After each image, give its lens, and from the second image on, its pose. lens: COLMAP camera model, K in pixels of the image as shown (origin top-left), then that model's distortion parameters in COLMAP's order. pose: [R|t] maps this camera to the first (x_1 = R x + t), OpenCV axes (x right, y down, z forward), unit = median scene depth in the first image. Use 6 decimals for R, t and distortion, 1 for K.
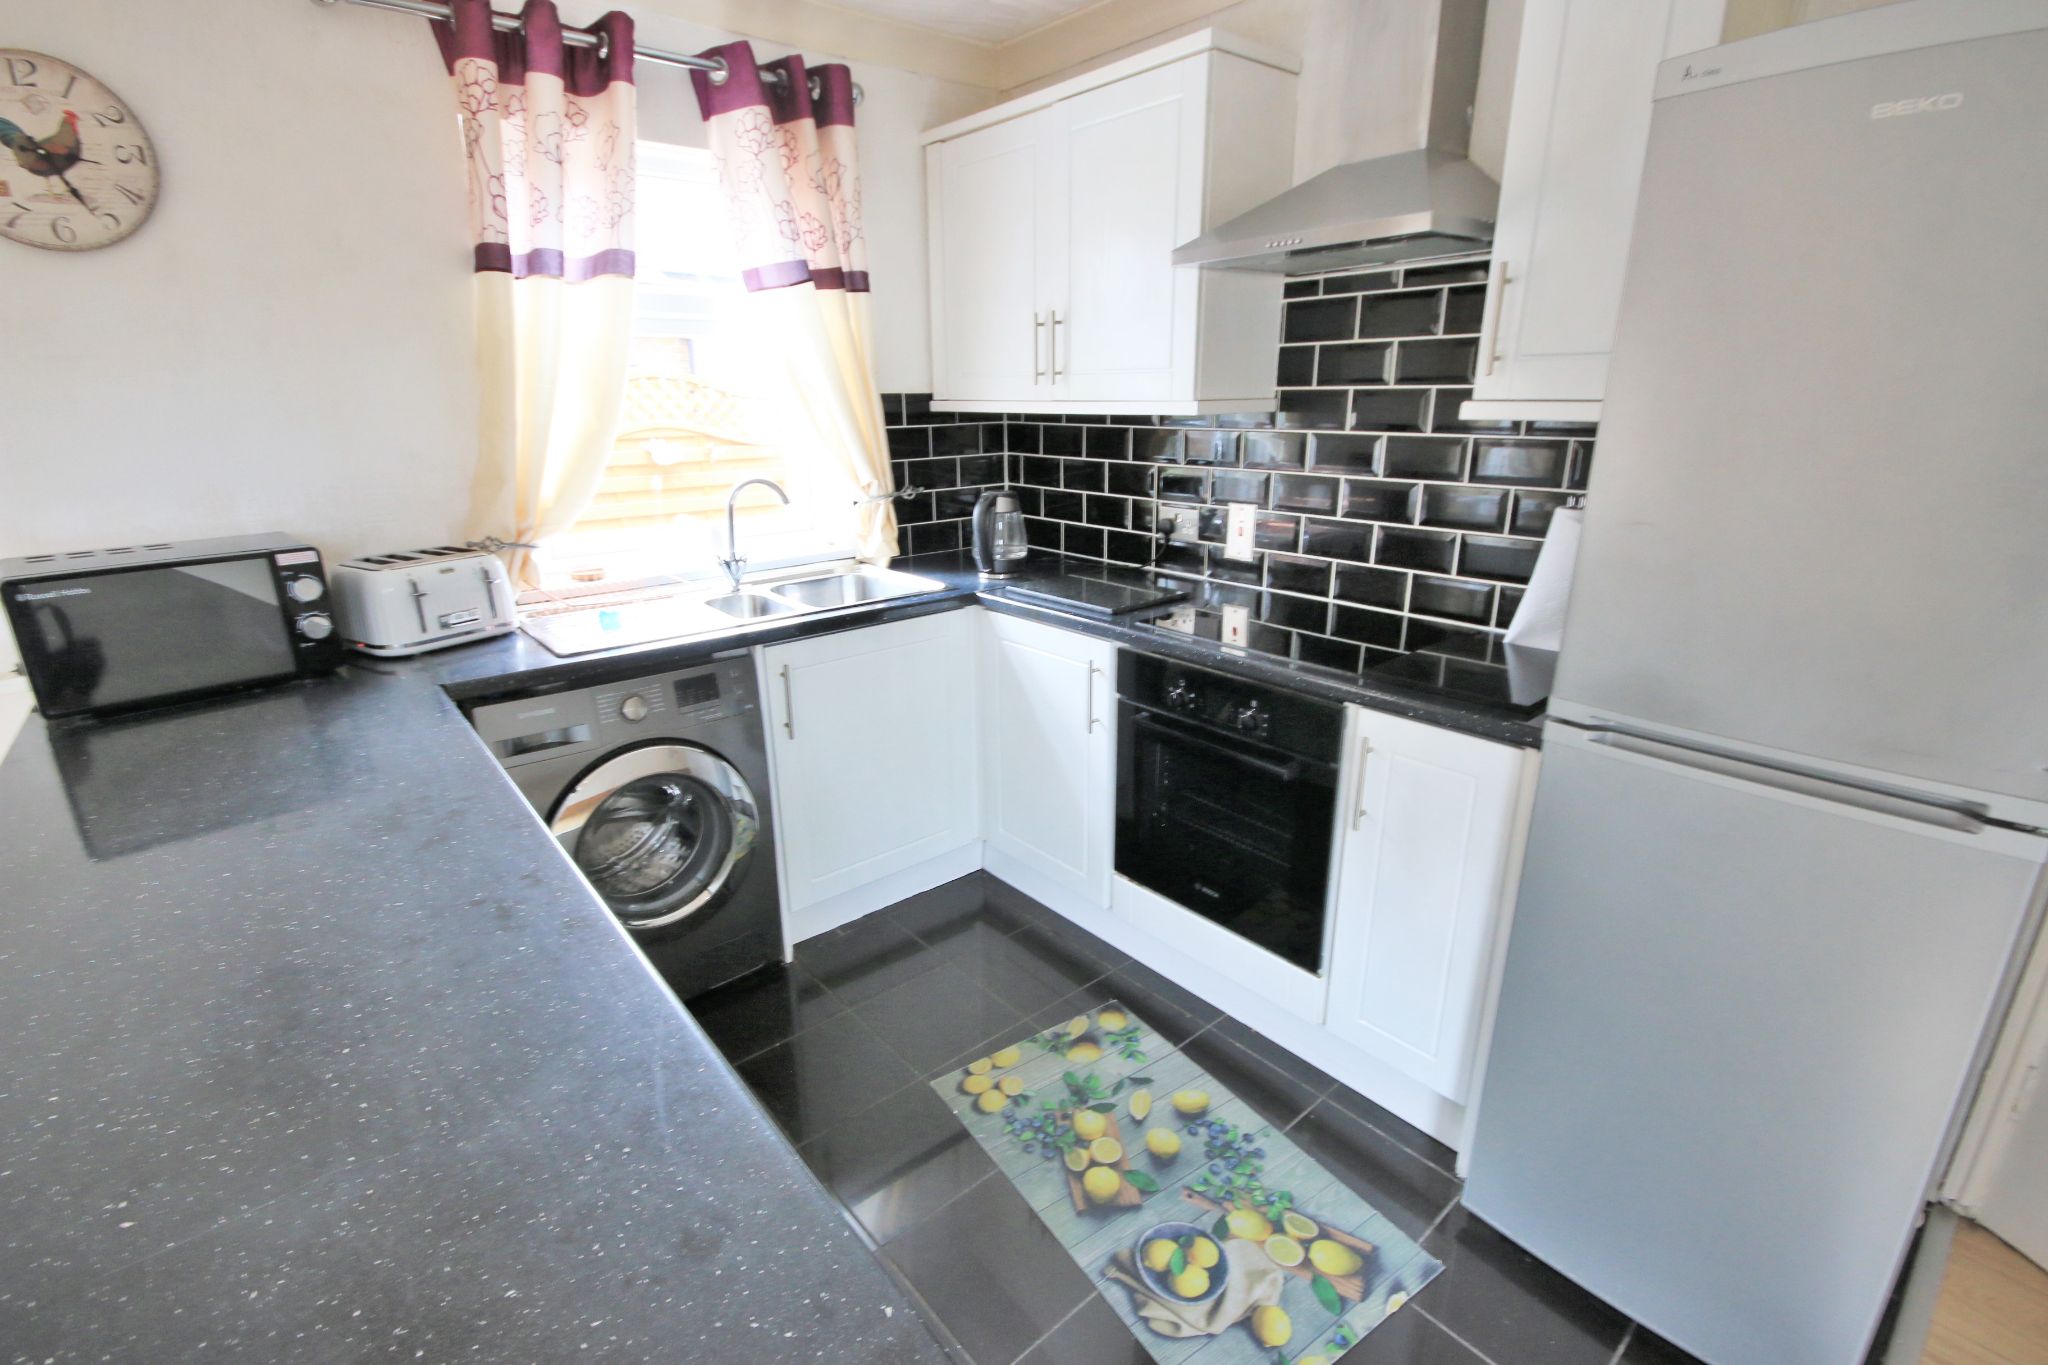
lens RADIAL K [[938.8, 0, 1017.7], [0, 938.8, 685.0], [0, 0, 1]] dist [0.016287, -0.016853]
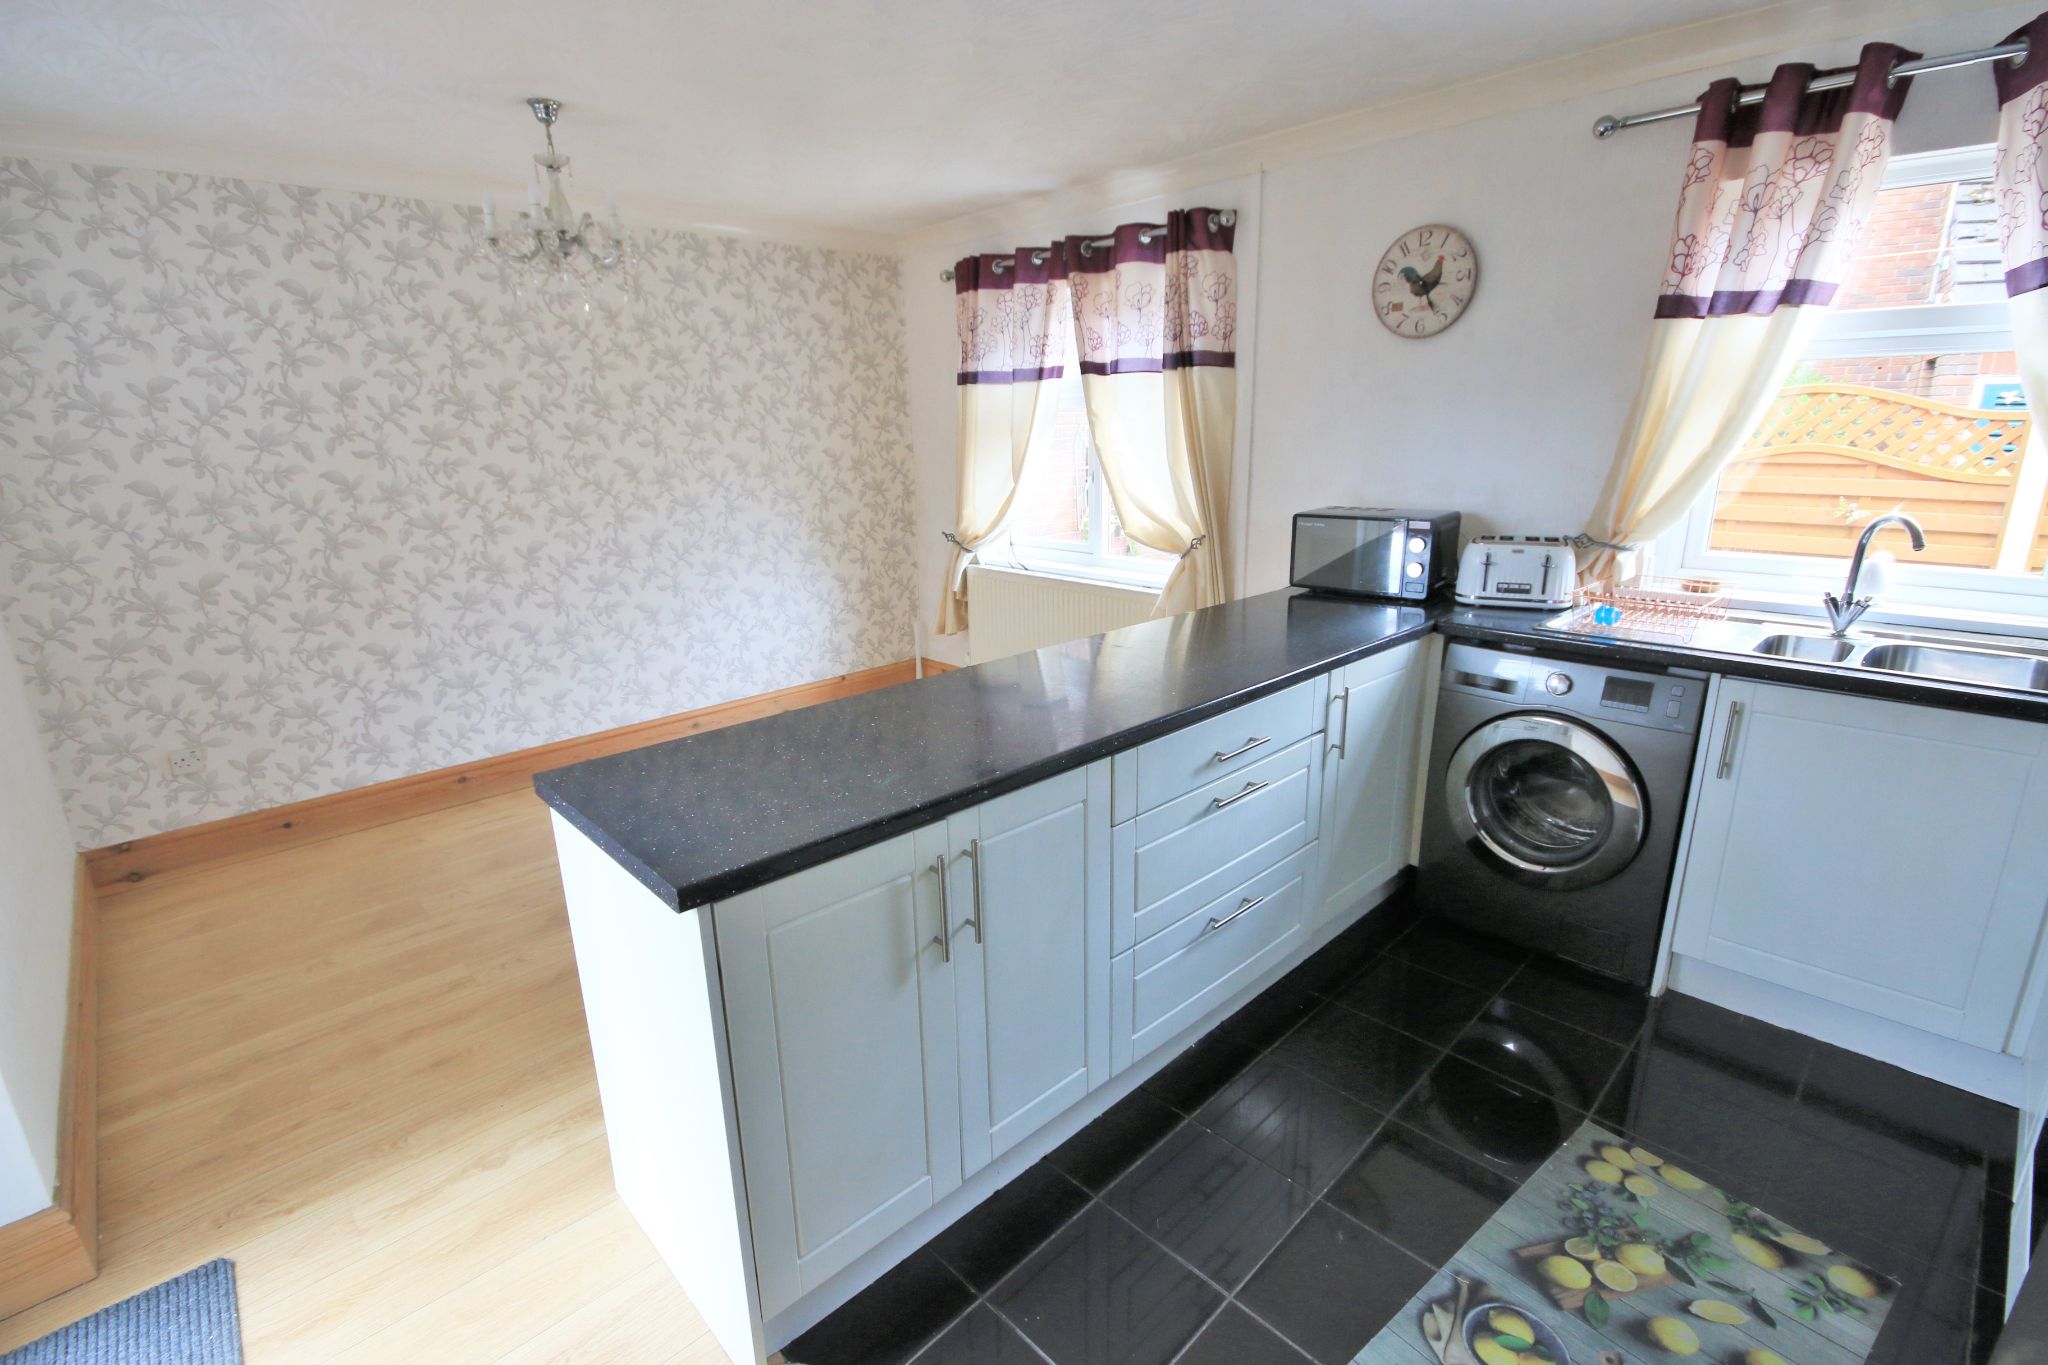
lens RADIAL K [[938.8, 0, 1017.7], [0, 938.8, 685.0], [0, 0, 1]] dist [0.016287, -0.016853]
pose [[0.059313, 0.273320, -0.960093, 0.668366], [-0.282447, 0.927079, 0.246473, -0.071098], [0.957448, 0.256556, 0.132186, 0.177819]]
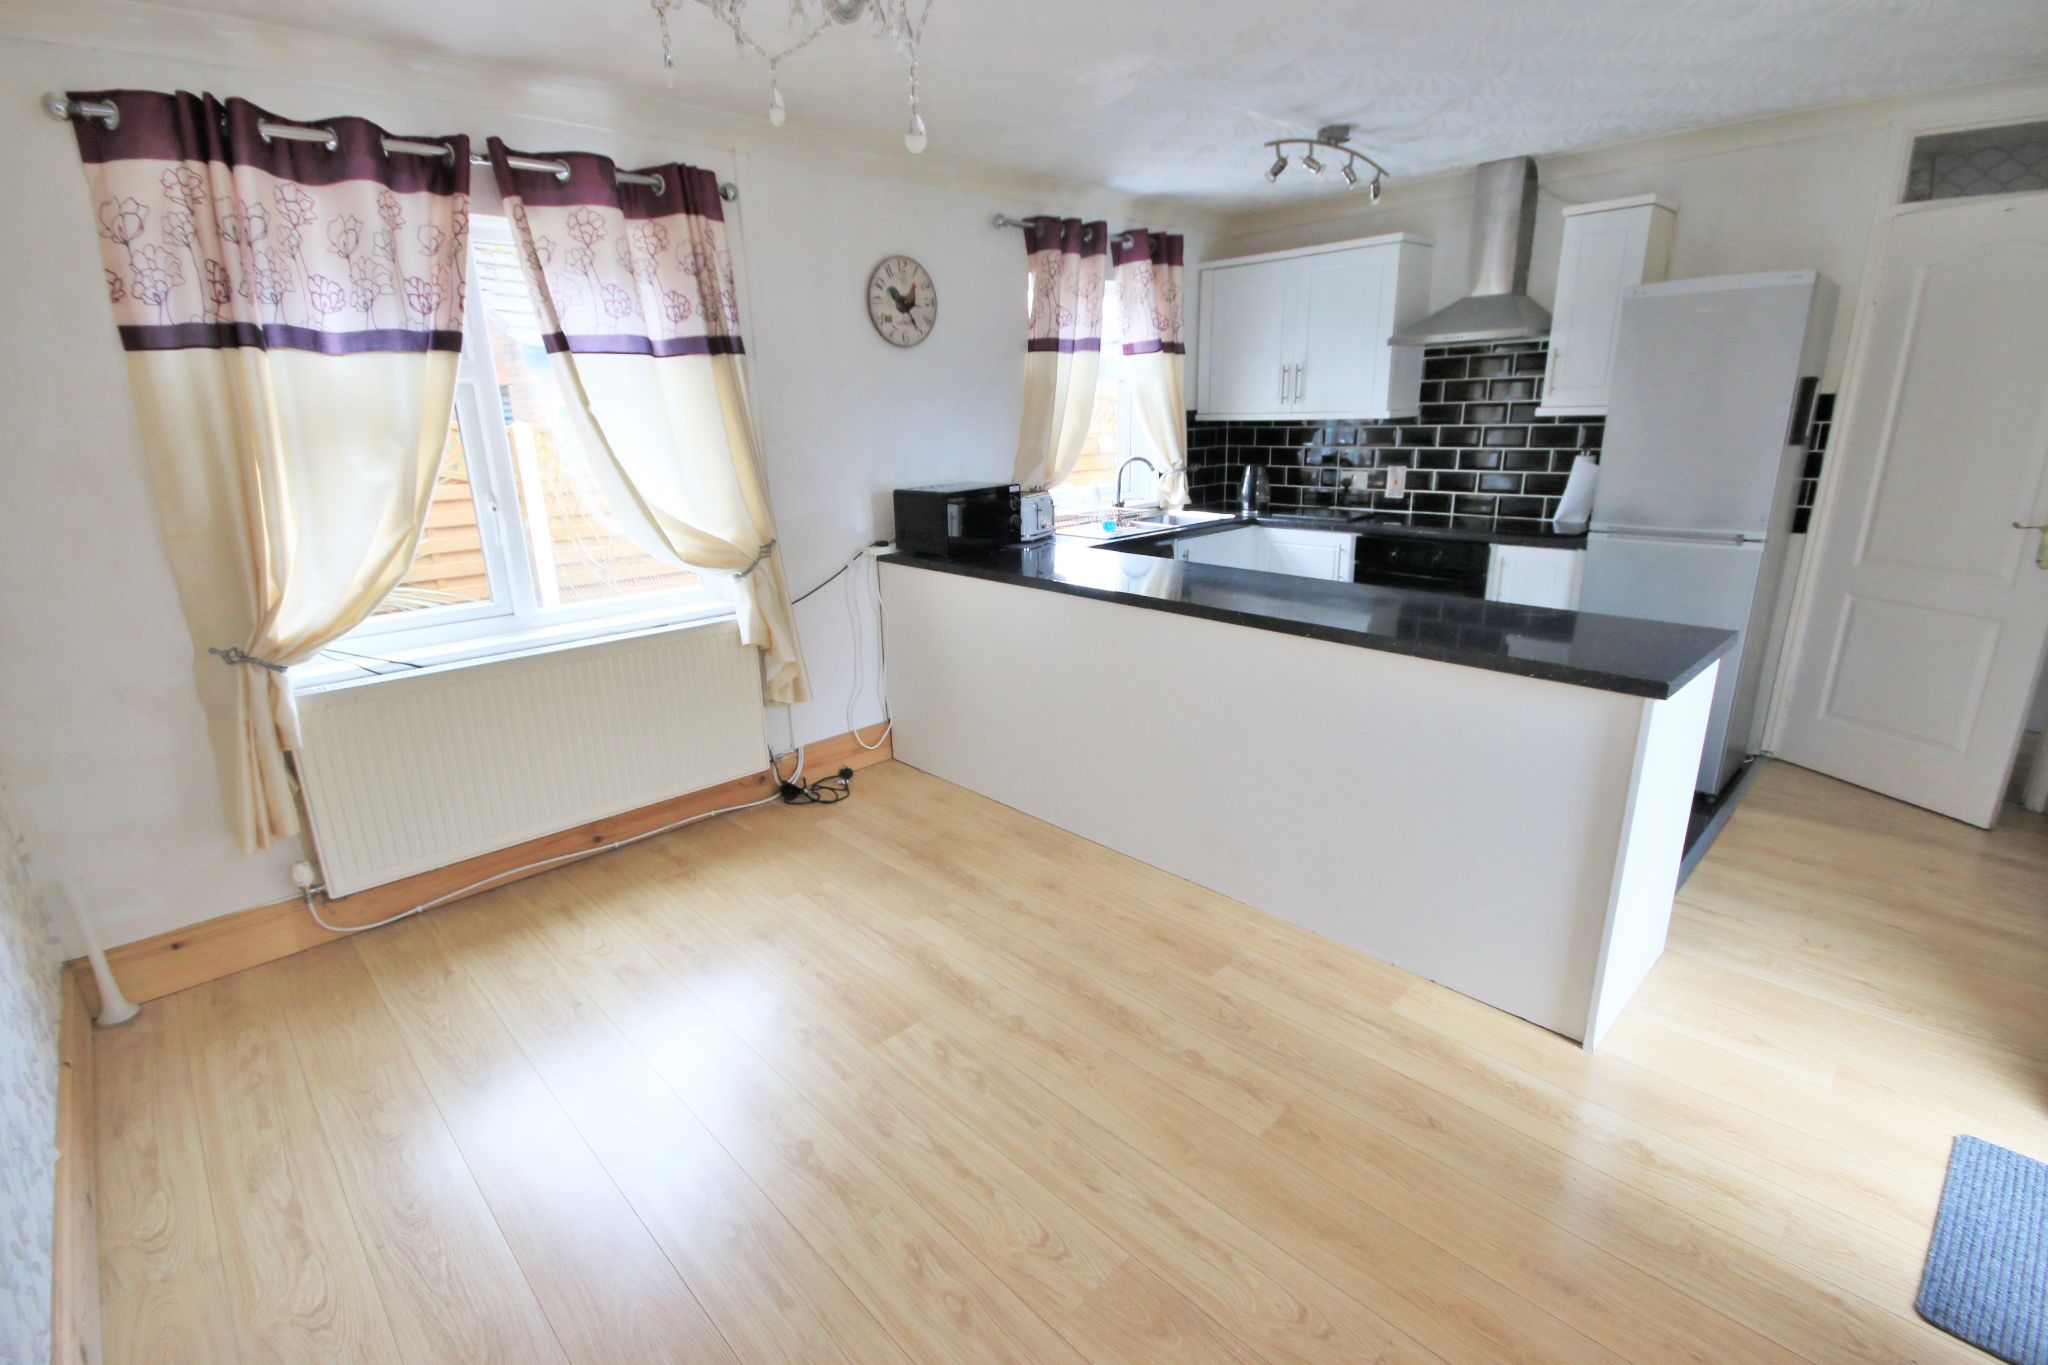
lens RADIAL K [[914.1, 0, 1024.0], [0, 914.1, 682.5], [0, 0, 1]] dist [-0.009018, -0.000102]
pose [[0.998271, -0.032264, 0.049136, -0.725458], [0.033083, 0.999326, -0.015939, 0.287495], [-0.048588, 0.017537, 0.998665, -0.906839]]
